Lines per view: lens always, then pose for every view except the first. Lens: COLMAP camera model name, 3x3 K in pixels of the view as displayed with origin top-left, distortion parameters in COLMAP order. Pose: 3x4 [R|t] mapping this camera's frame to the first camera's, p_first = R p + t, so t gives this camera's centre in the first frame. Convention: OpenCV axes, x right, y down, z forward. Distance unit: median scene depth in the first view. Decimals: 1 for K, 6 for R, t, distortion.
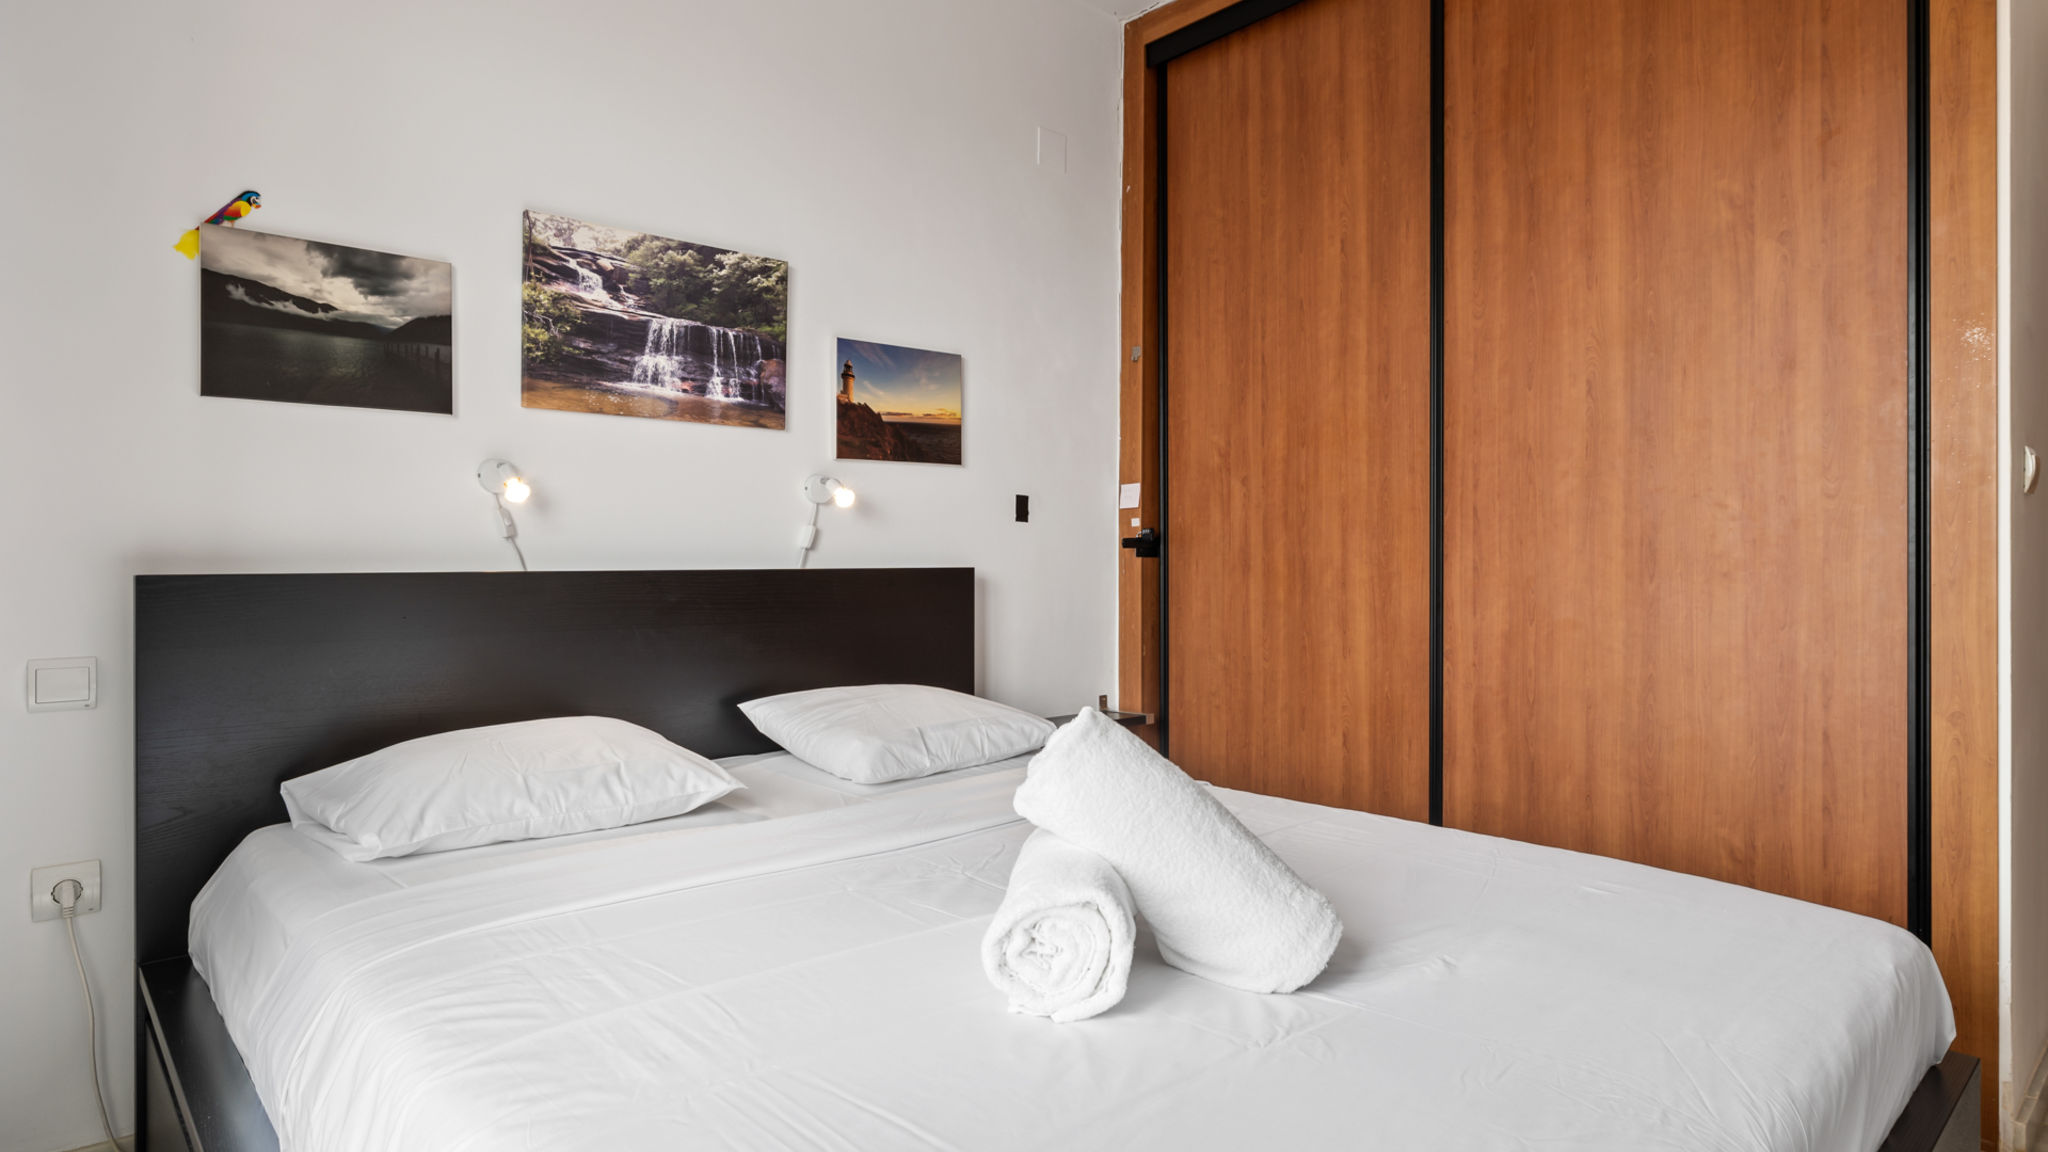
lens RADIAL K [[1128.5, 0, 1021.0], [0, 1128.5, 560.6], [0, 0, 1]] dist [-0.001824, 0.000922]
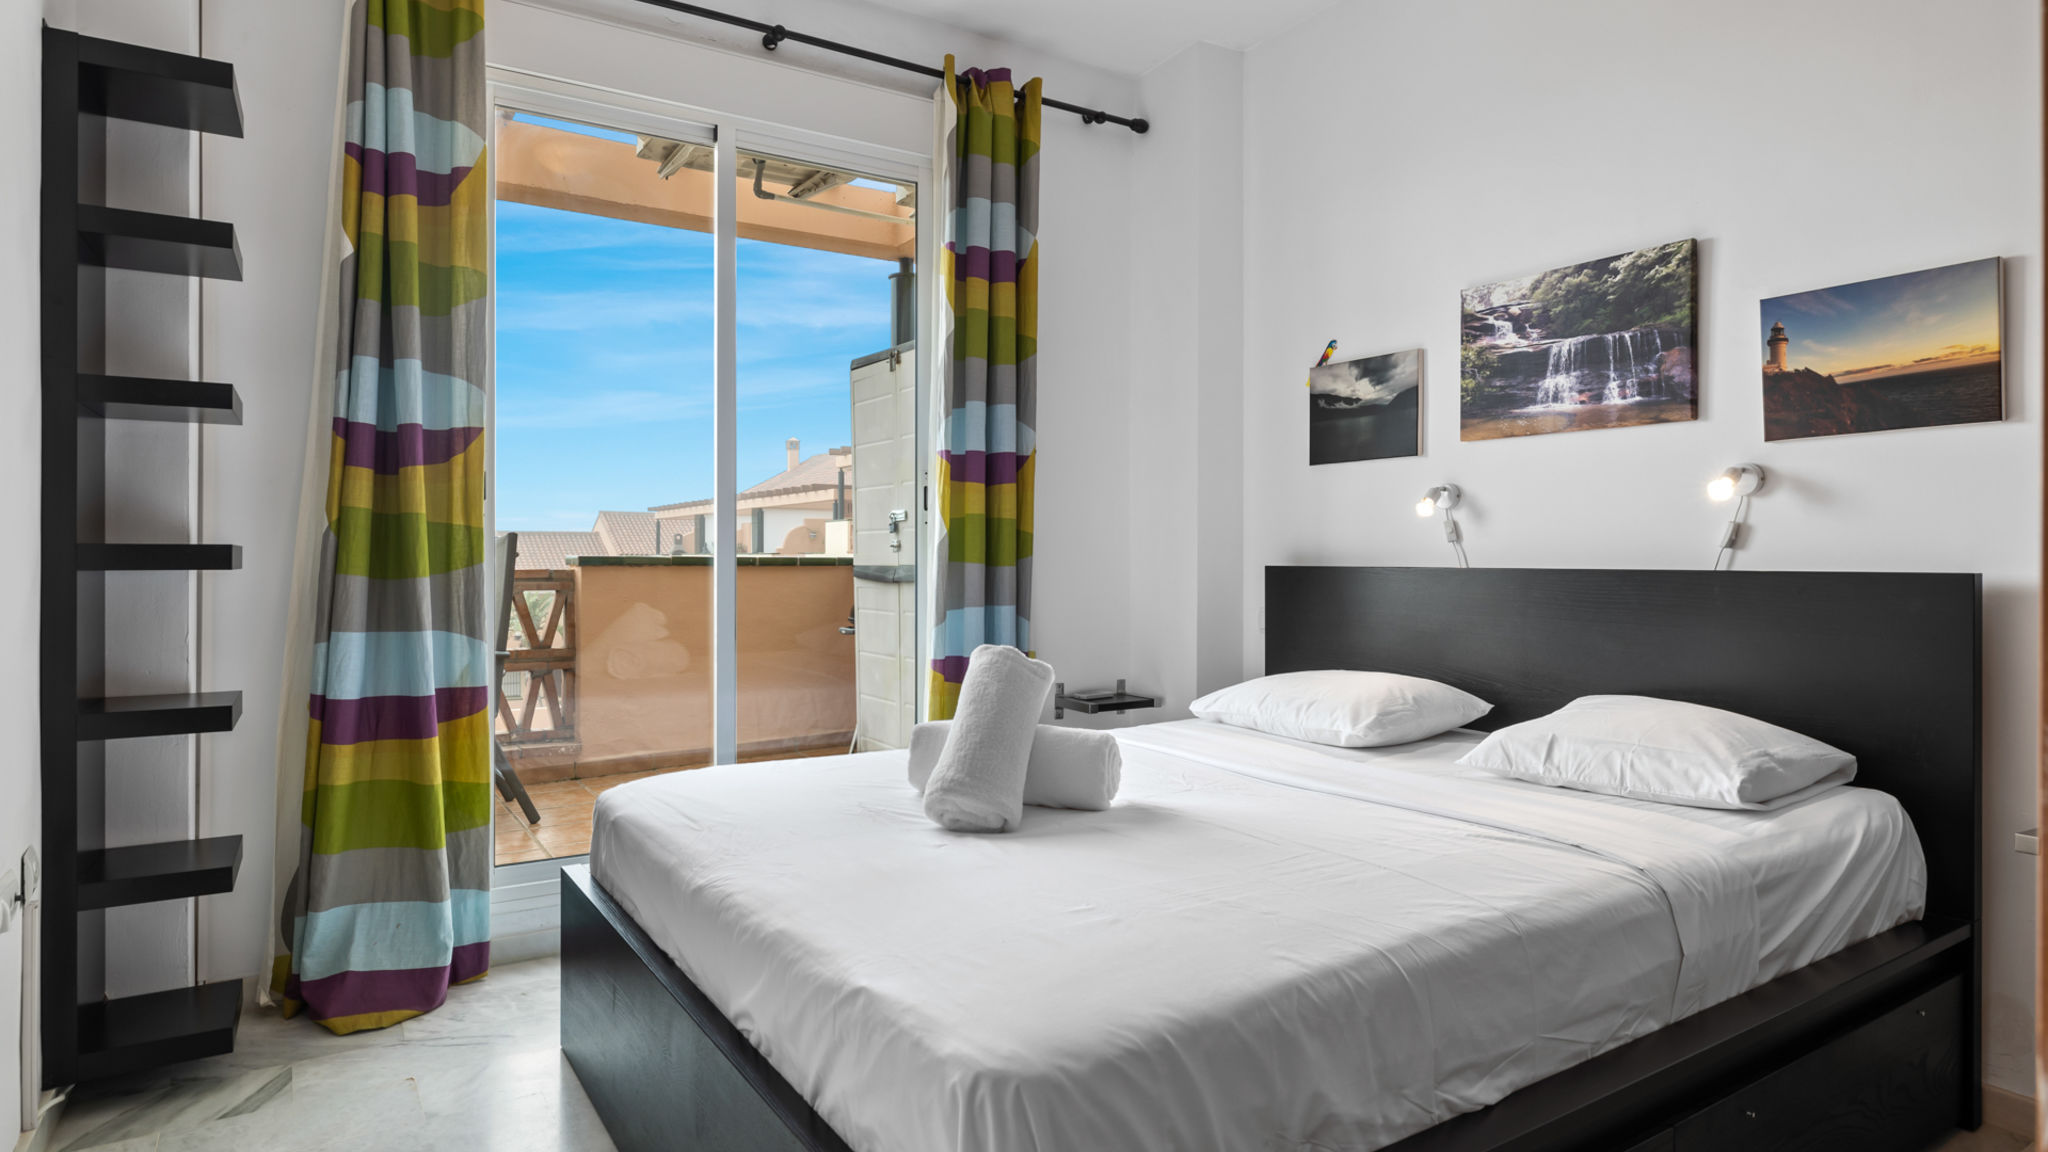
lens RADIAL K [[1128.5, 0, 1013.6], [0, 1128.5, 564.3], [0, 0, 1]] dist [-0.001824, 0.000922]
pose [[-0.165572, 0.012694, -0.986116, 0.873487], [0.003021, 0.999919, 0.012364, -0.010914], [0.986193, -0.000932, -0.165597, 0.656366]]
